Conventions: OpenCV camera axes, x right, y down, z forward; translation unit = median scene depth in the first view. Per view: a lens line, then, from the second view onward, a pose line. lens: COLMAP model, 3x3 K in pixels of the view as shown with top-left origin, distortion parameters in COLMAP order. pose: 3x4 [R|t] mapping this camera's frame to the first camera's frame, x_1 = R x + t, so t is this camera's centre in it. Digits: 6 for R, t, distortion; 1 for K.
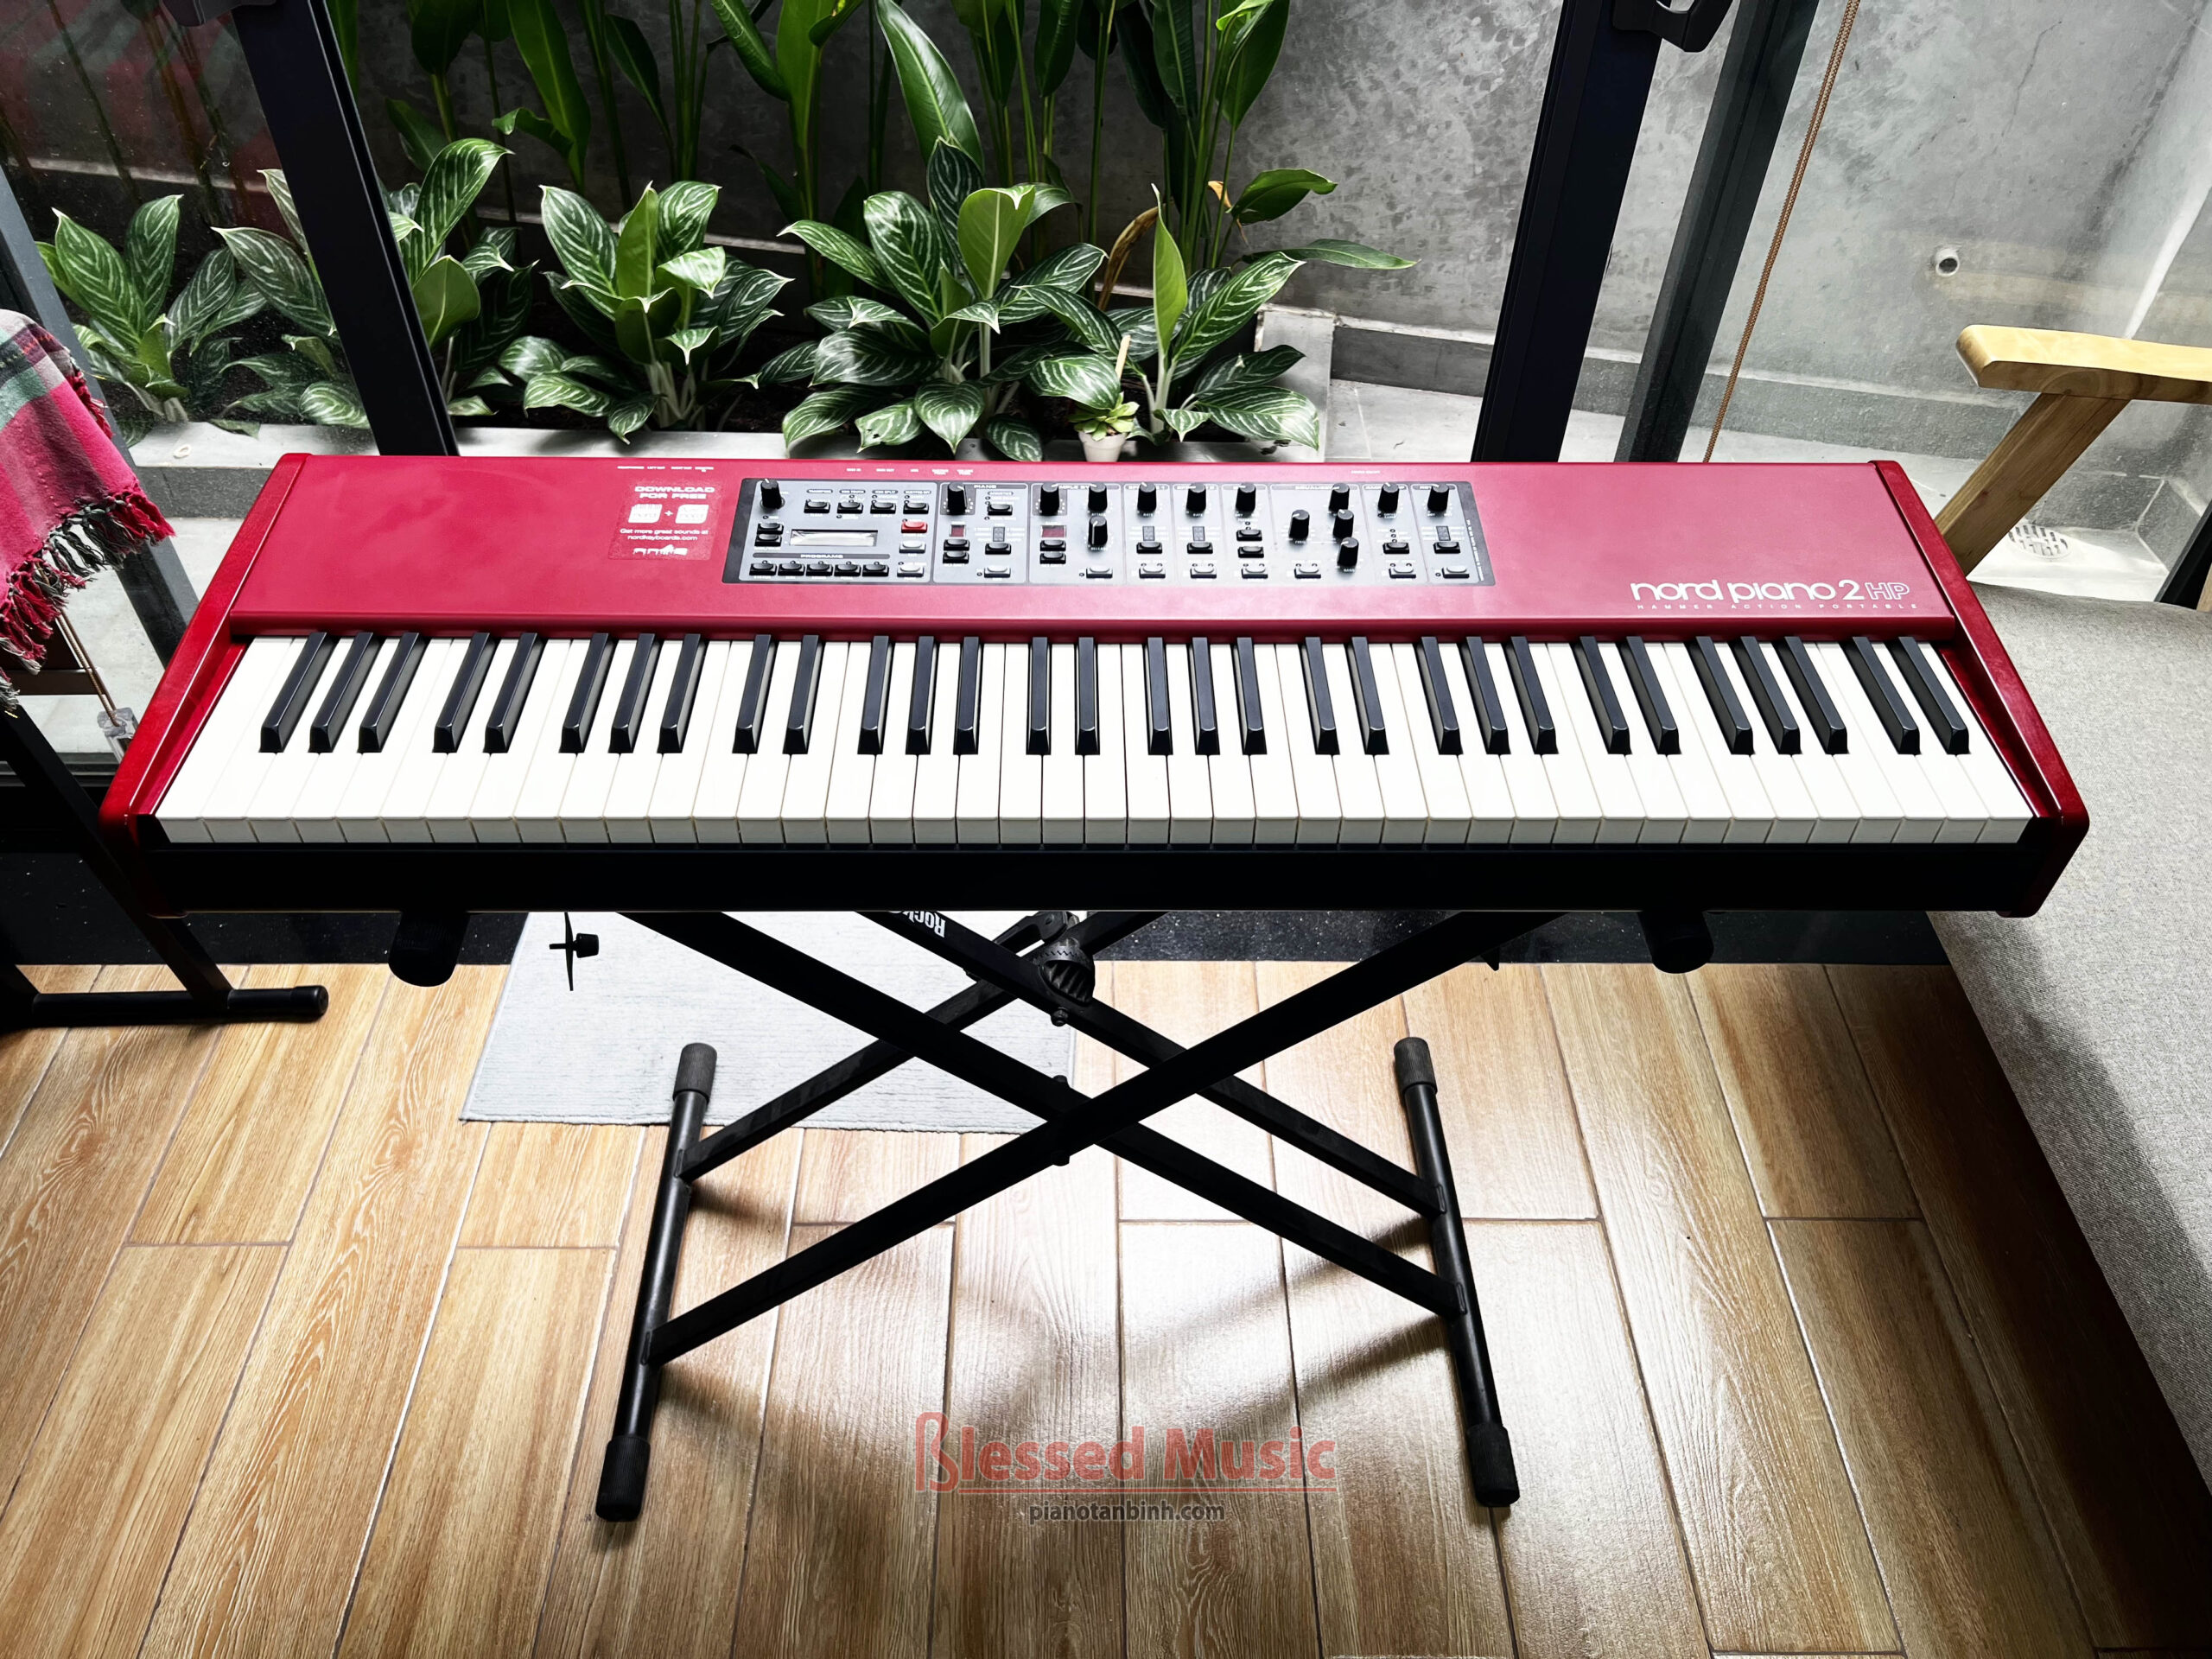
lens RADIAL K [[1698.0, 0, 1105.2], [0, 1698.0, 835.8], [0, 0, 1]] dist [0.037953, -0.047069]
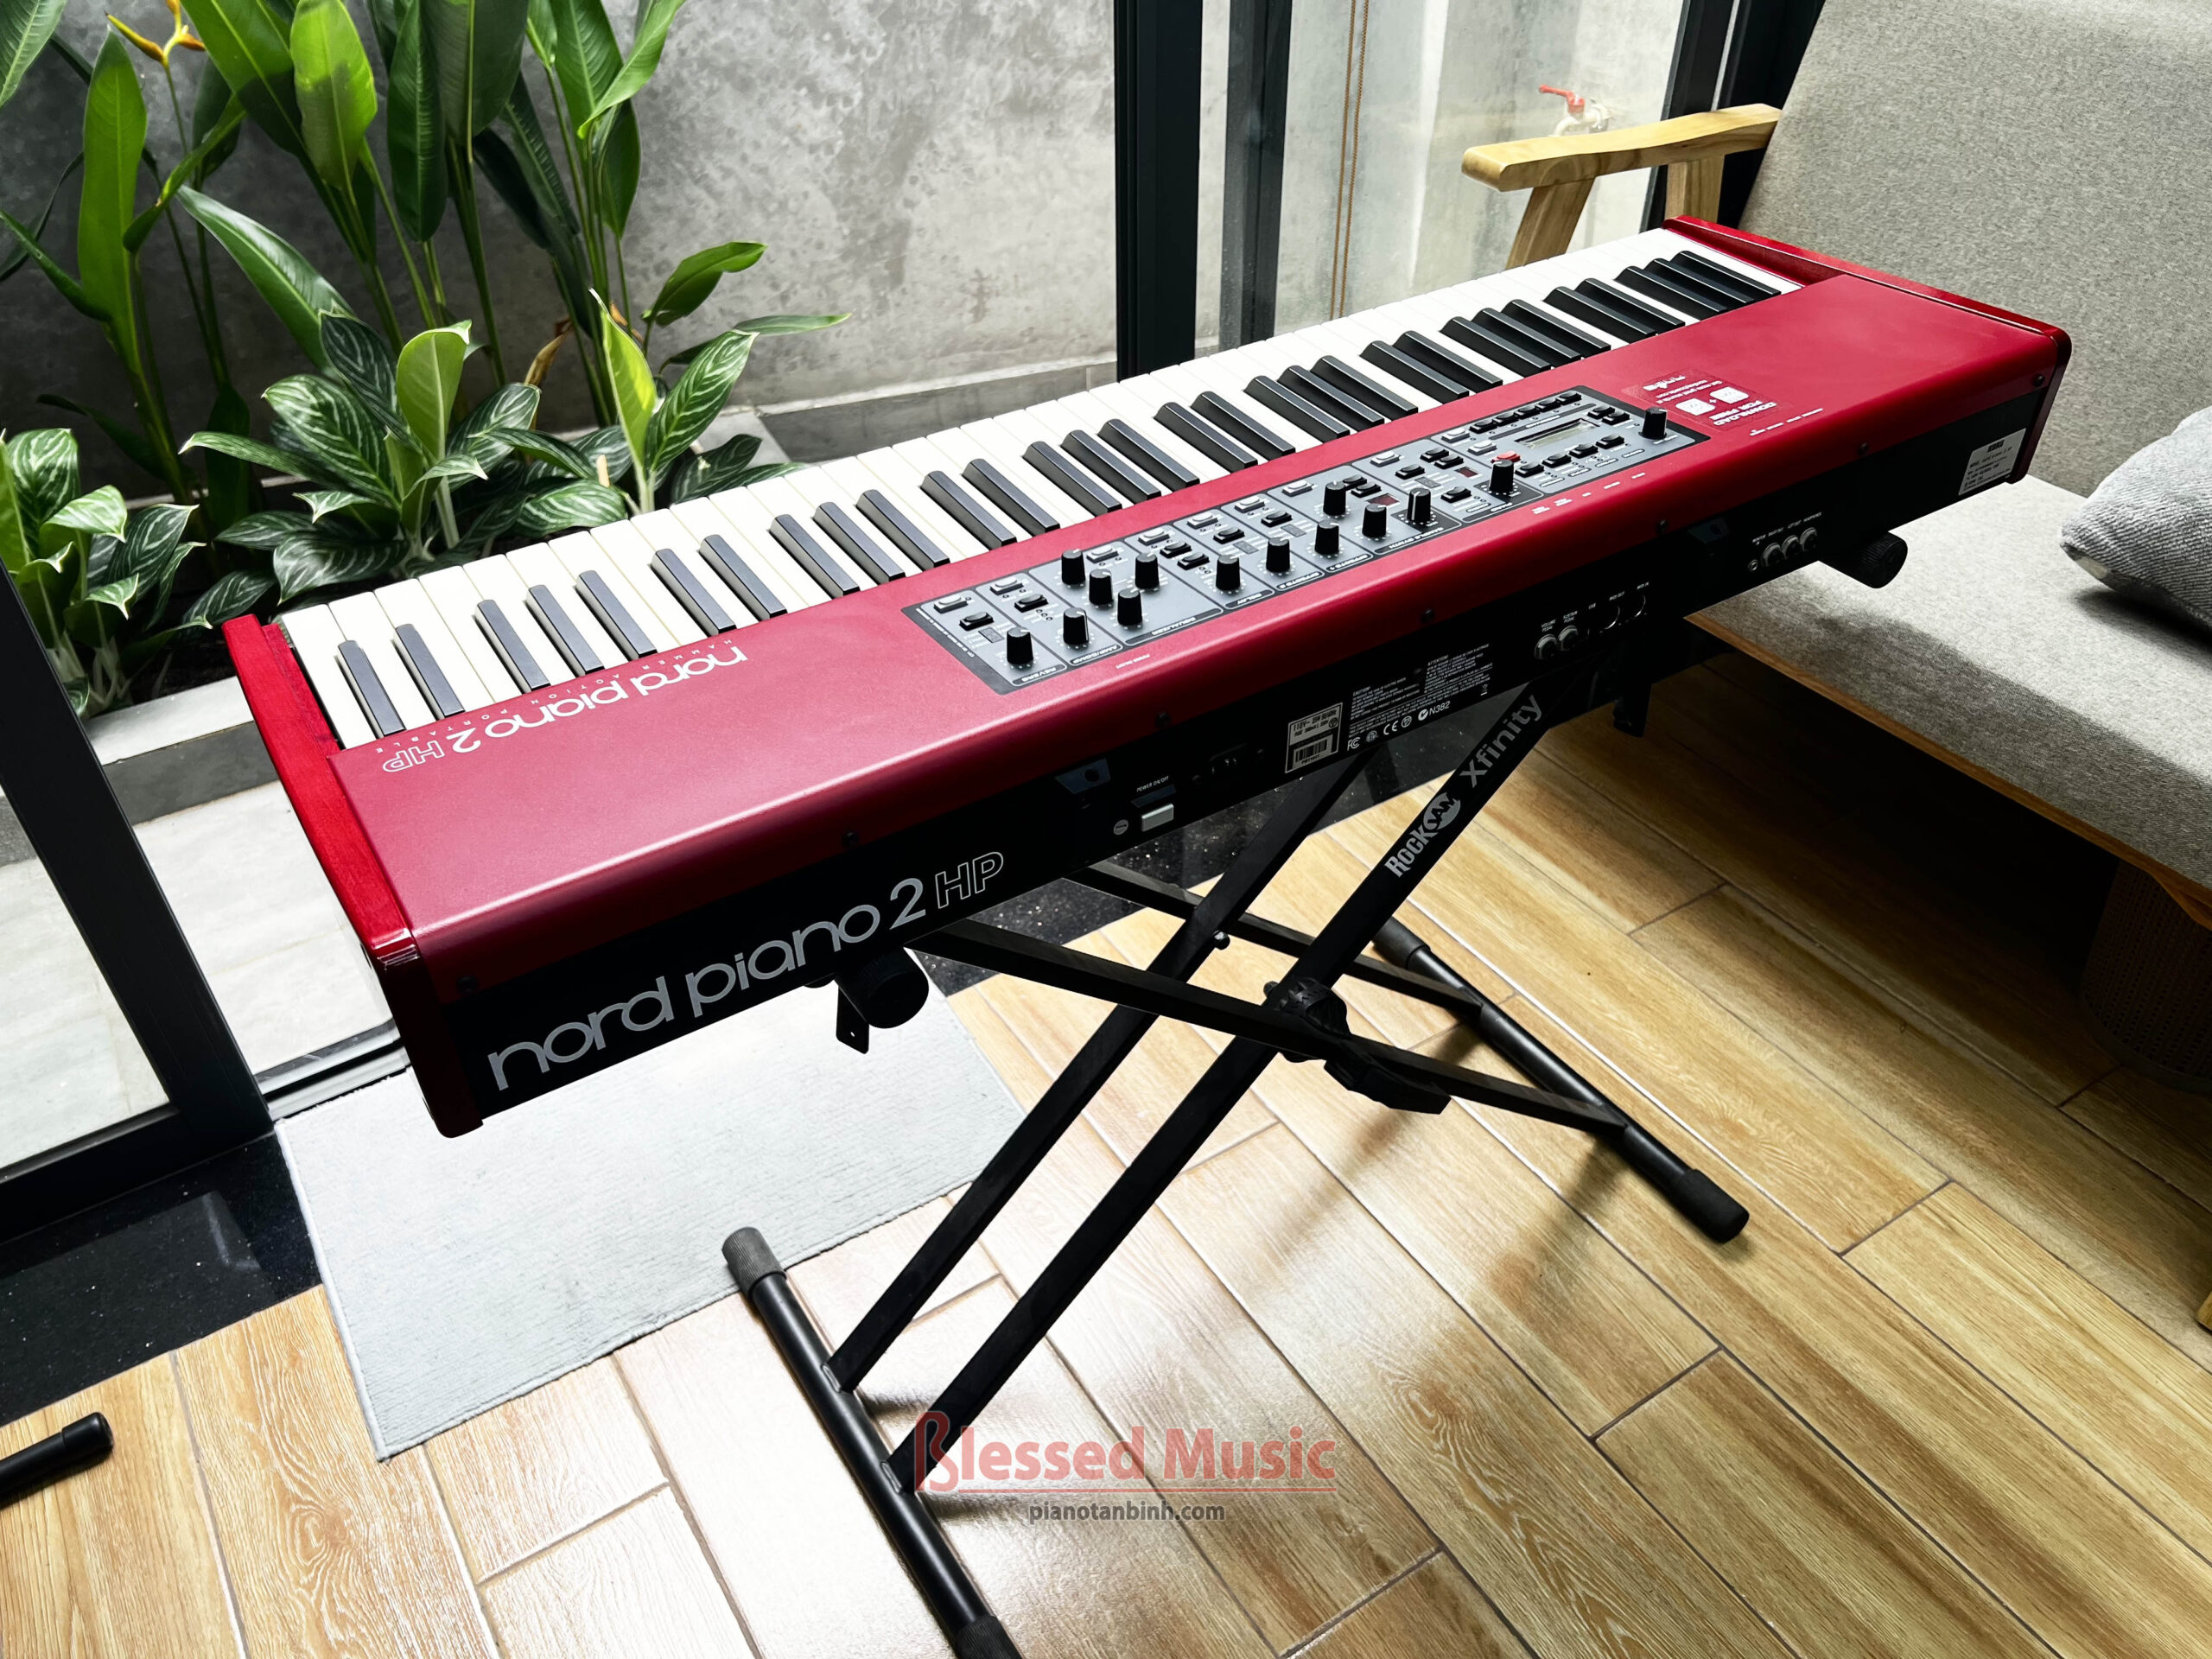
lens RADIAL K [[1698.0, 0, 1114.1], [0, 1698.0, 841.3], [0, 0, 1]] dist [0.037953, -0.047069]
pose [[0.841575, -0.361166, 0.401636, -0.209284], [0.402485, 0.915200, -0.020371, 0.038042], [-0.360220, 0.178796, 0.915573, 0.064802]]
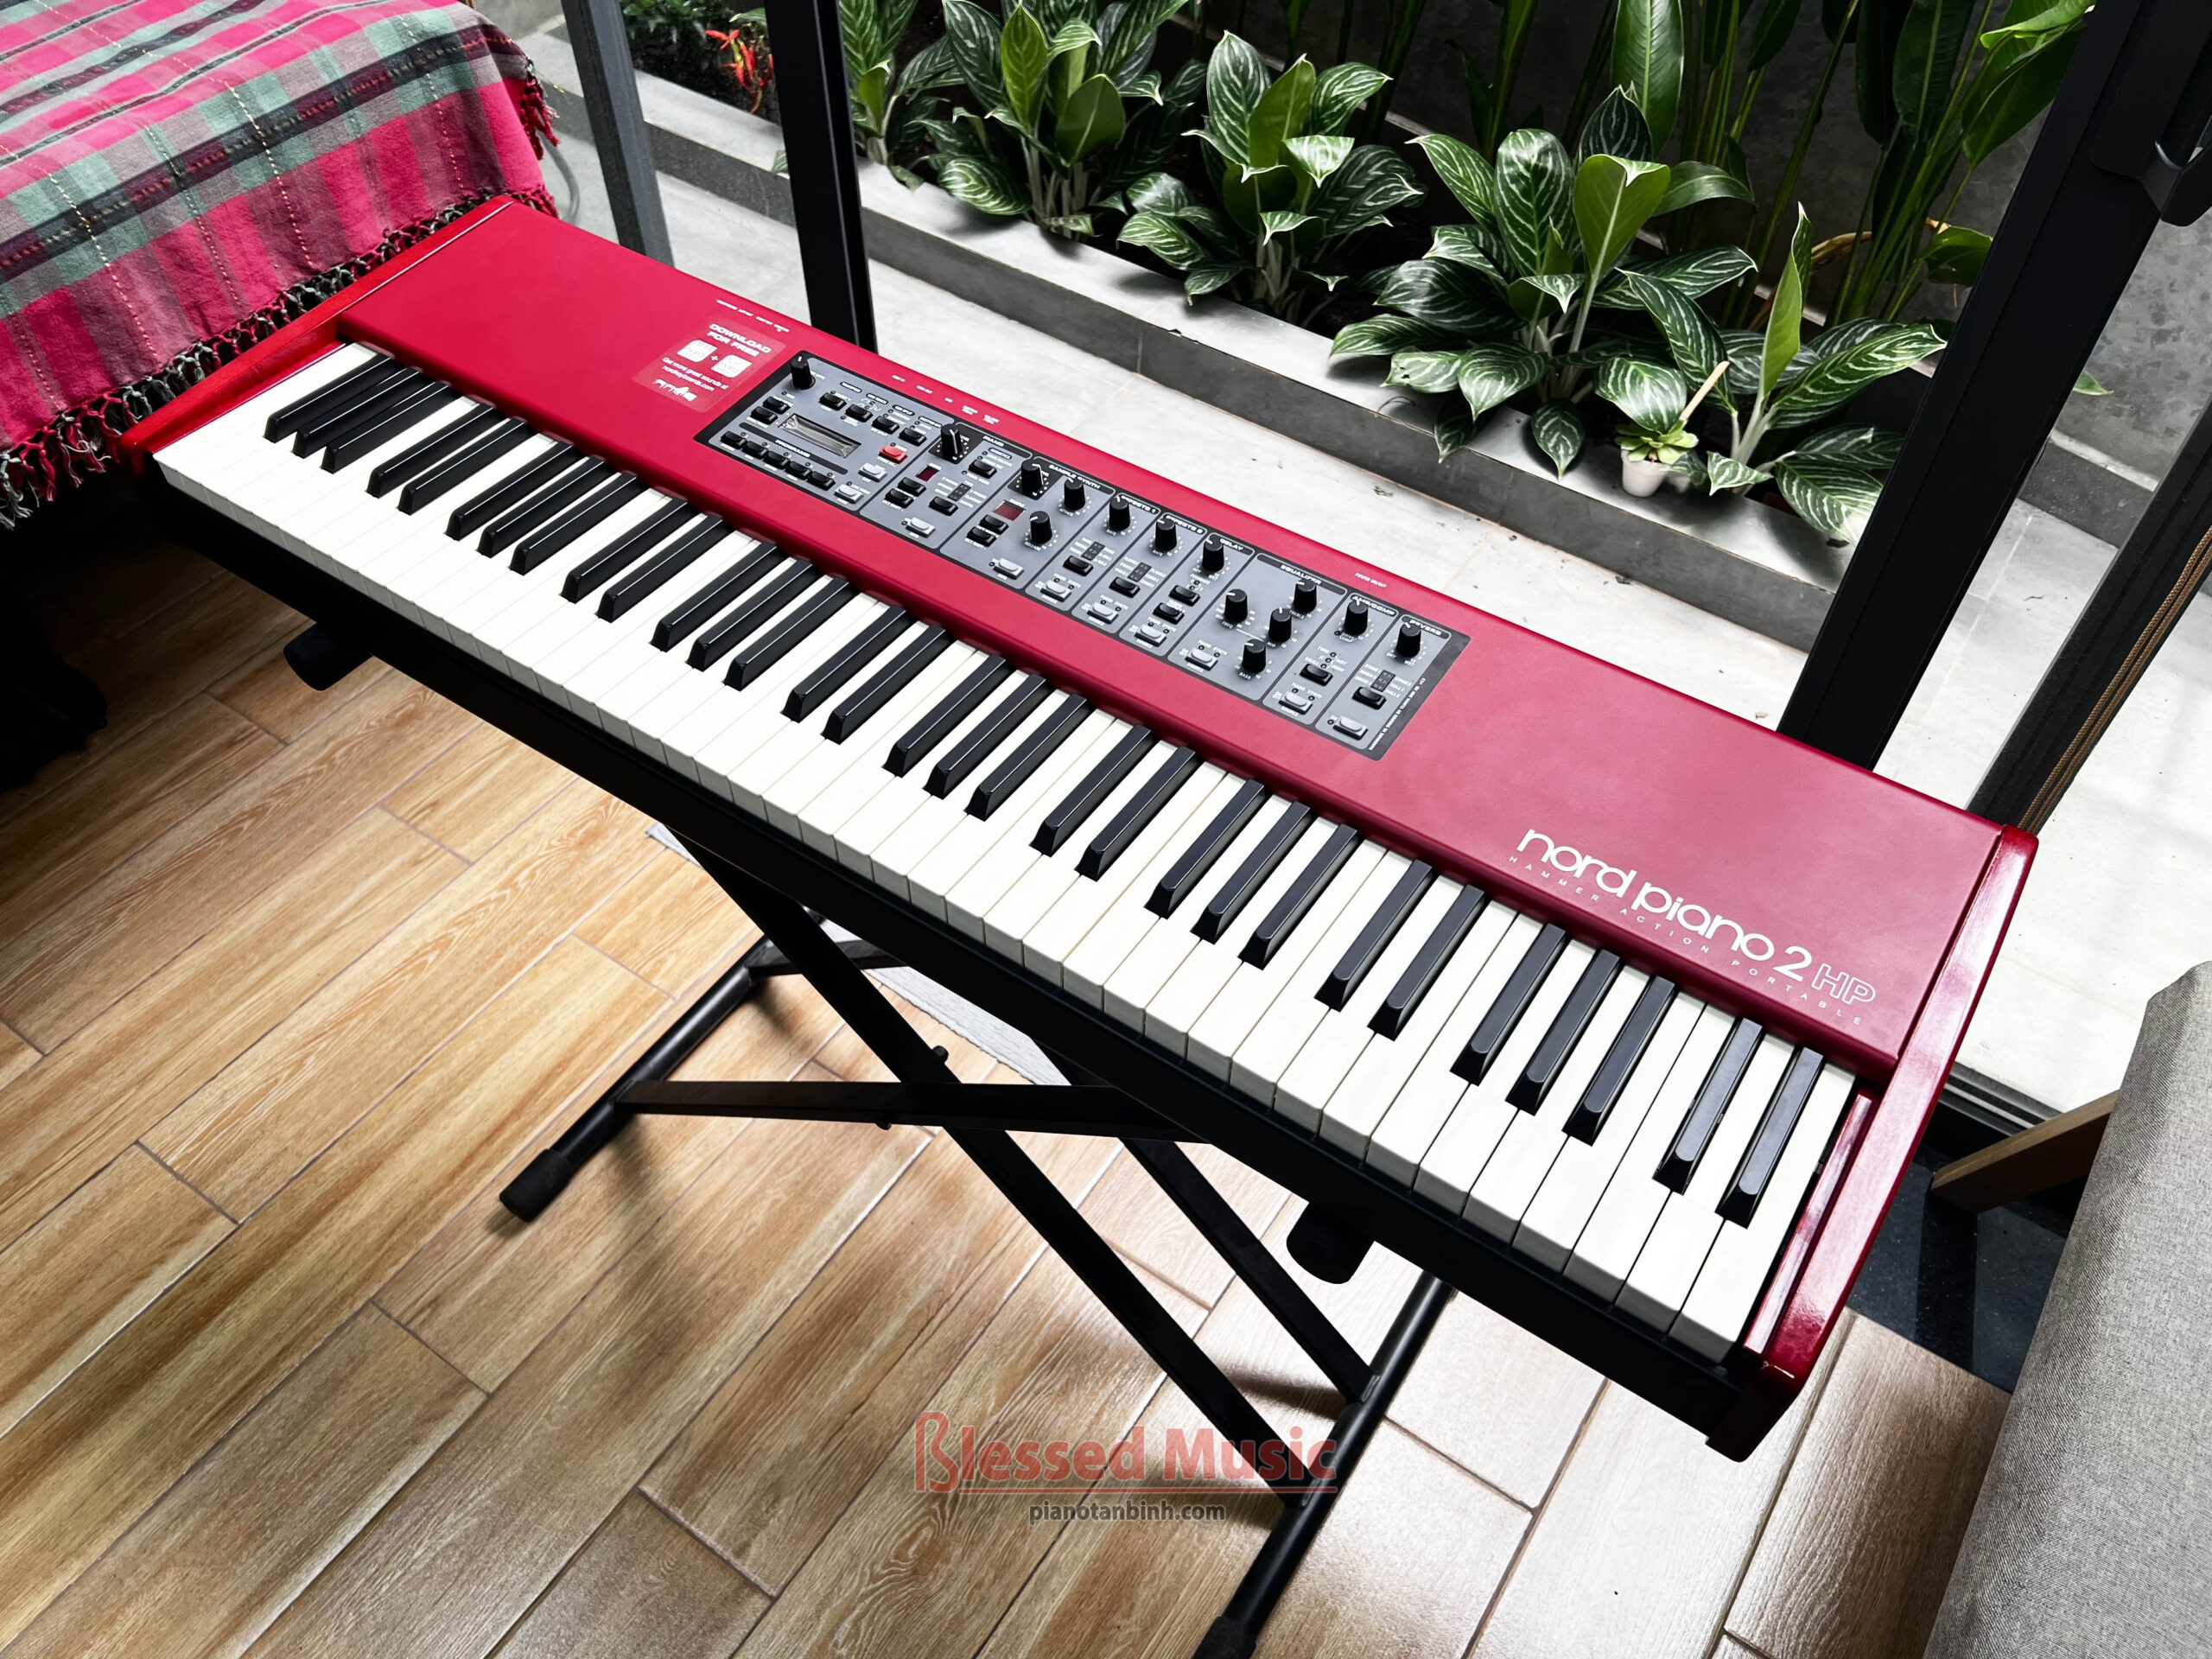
lens RADIAL K [[1698.0, 0, 1099.7], [0, 1698.0, 833.6], [0, 0, 1]] dist [0.037953, -0.047069]
pose [[0.815554, 0.429785, -0.387500, 0.196645], [-0.403812, 0.902313, 0.150891, -0.080058], [0.414497, 0.033417, 0.909437, 0.083236]]
